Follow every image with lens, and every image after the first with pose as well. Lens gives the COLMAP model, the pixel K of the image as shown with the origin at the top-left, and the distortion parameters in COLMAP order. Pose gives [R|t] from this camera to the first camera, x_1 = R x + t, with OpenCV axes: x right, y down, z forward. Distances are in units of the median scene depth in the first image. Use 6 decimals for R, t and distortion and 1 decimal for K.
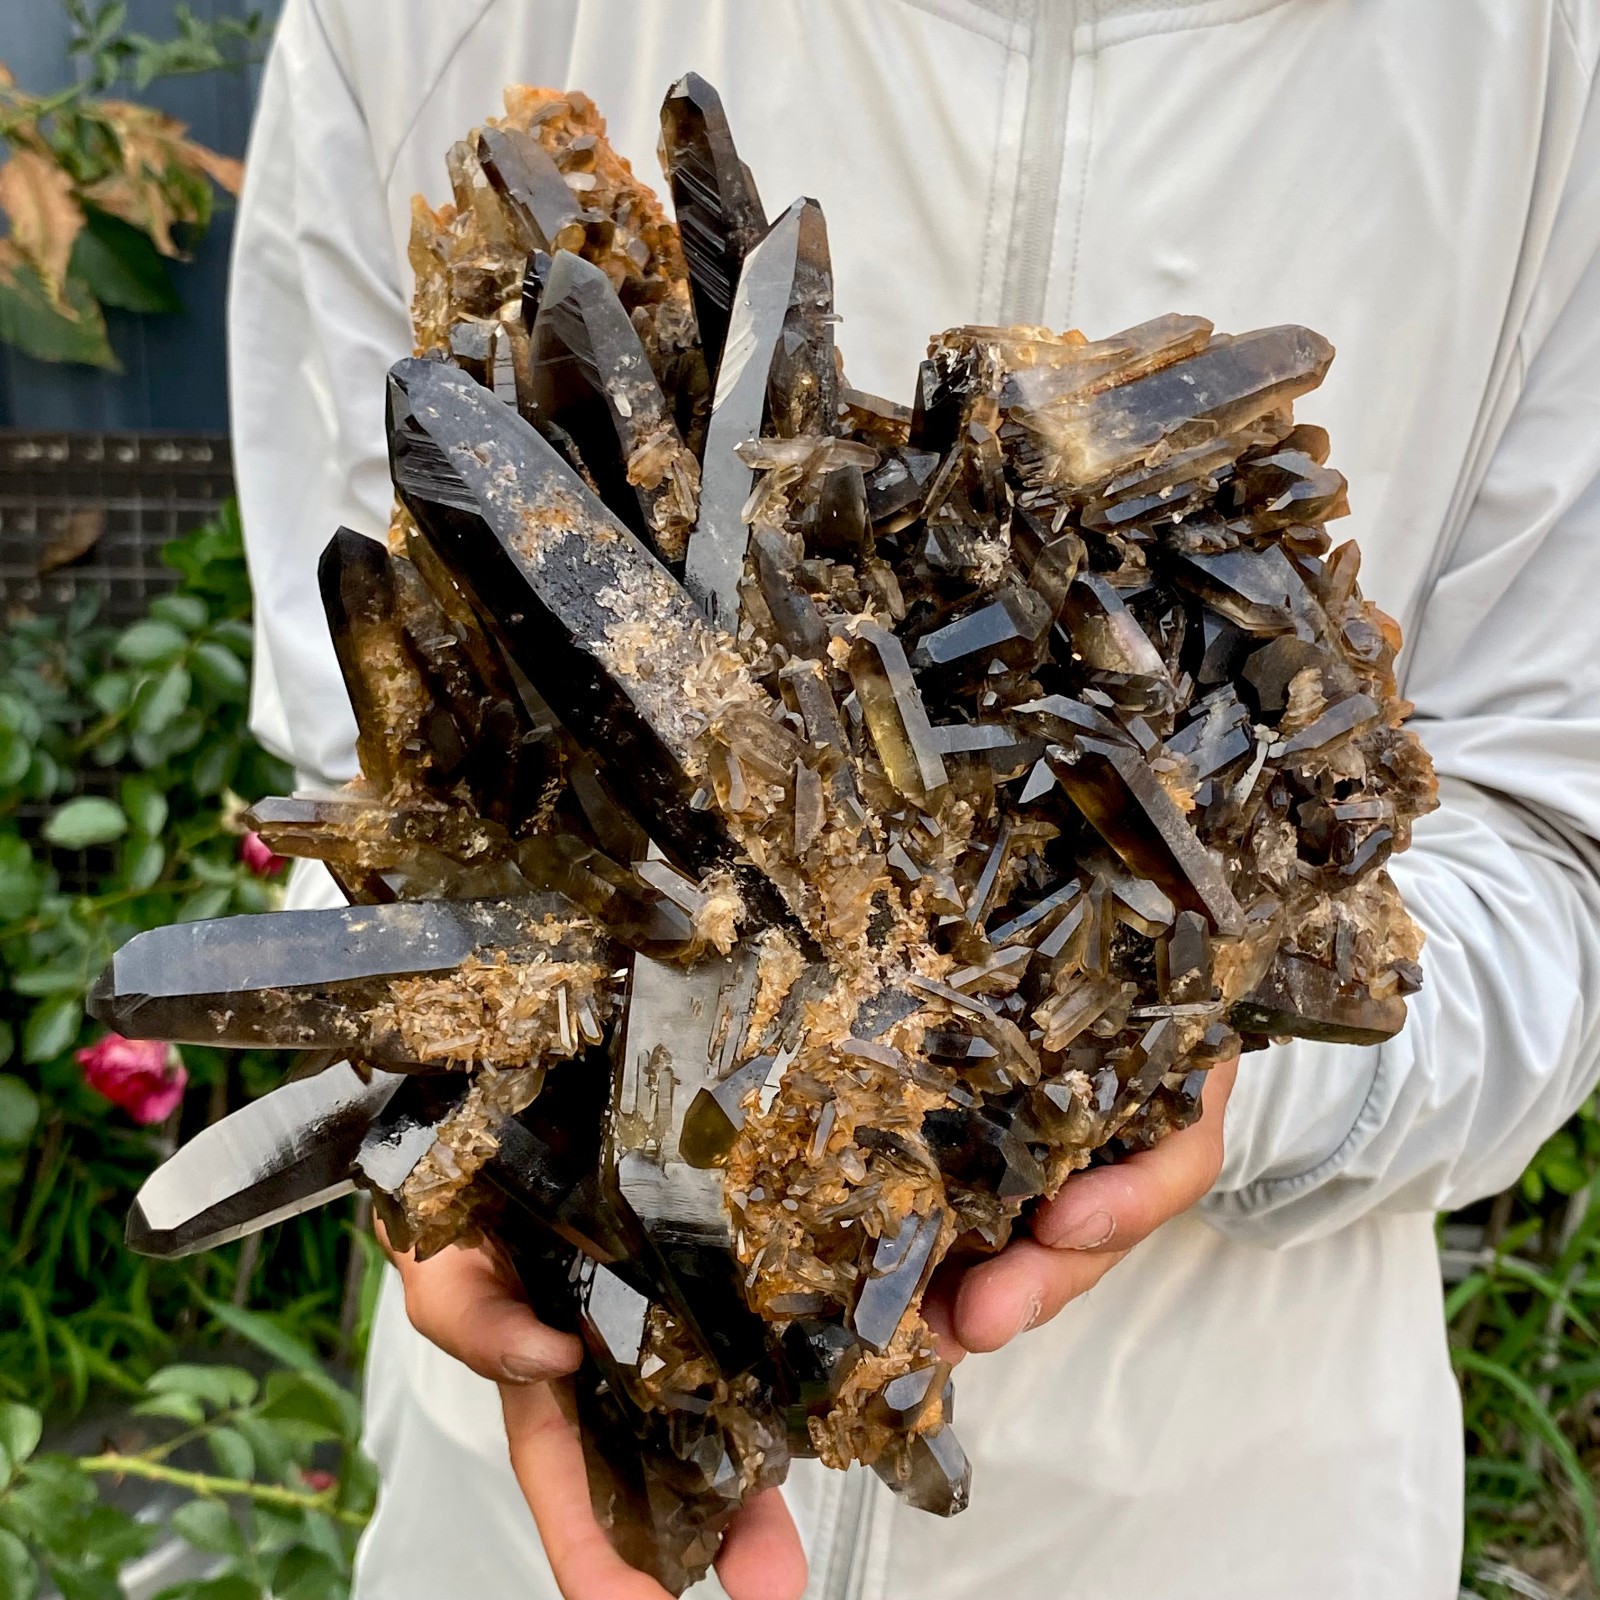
lens RADIAL K [[2392.0, 0, 797.2], [0, 2392.0, 821.3], [0, 0, 1]] dist [0.151839, -0.152311]
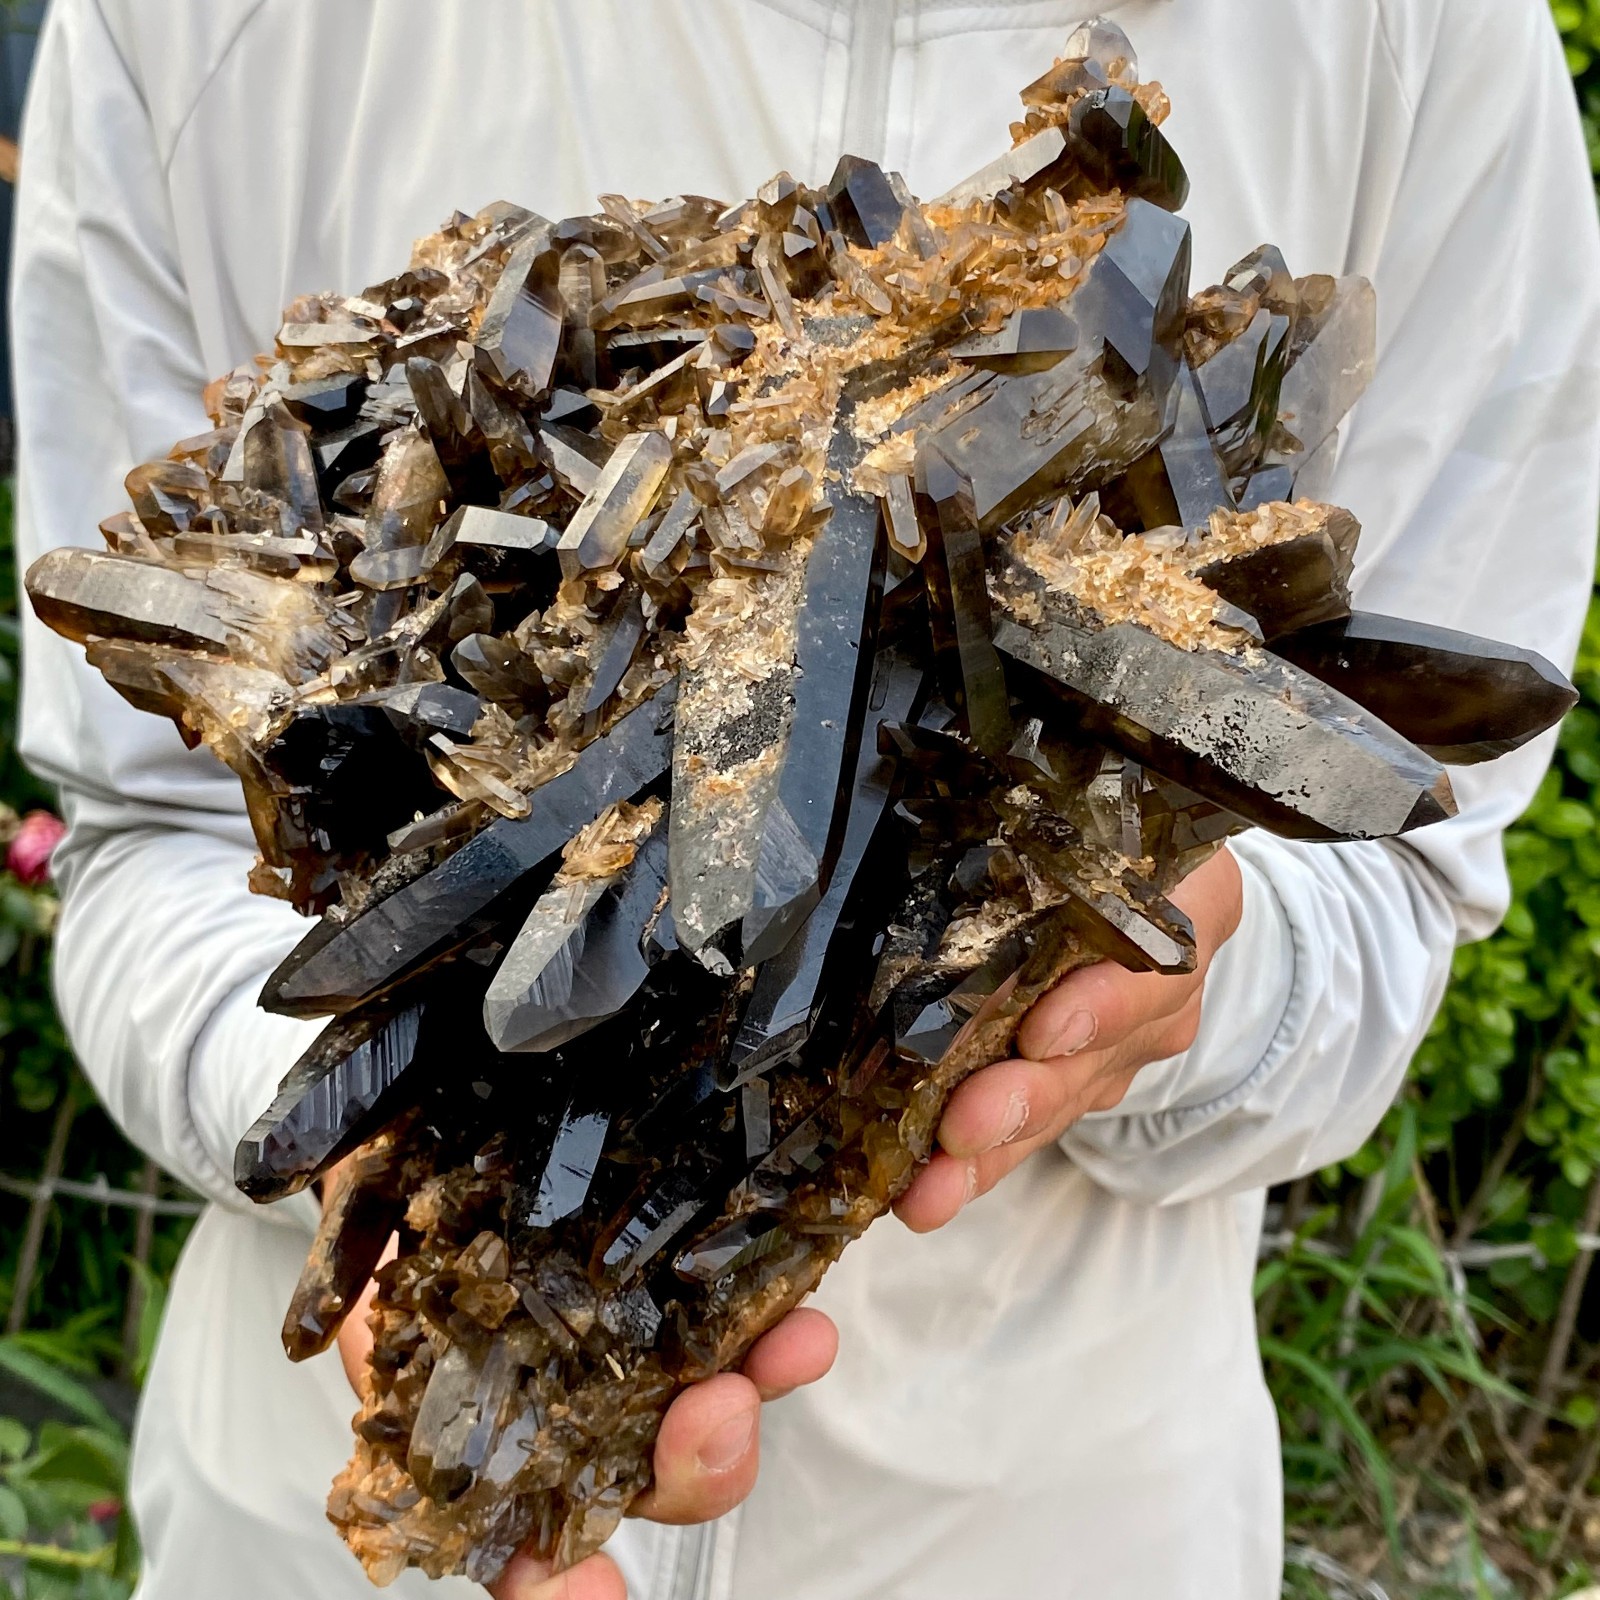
lens RADIAL K [[2392.0, 0, 797.2], [0, 2392.0, 821.3], [0, 0, 1]] dist [0.151839, -0.152311]
pose [[-0.715550, -0.633407, 0.294590, -0.373477], [0.698148, -0.633926, 0.332757, -0.391624], [-0.024022, 0.443772, 0.895818, 0.177368]]
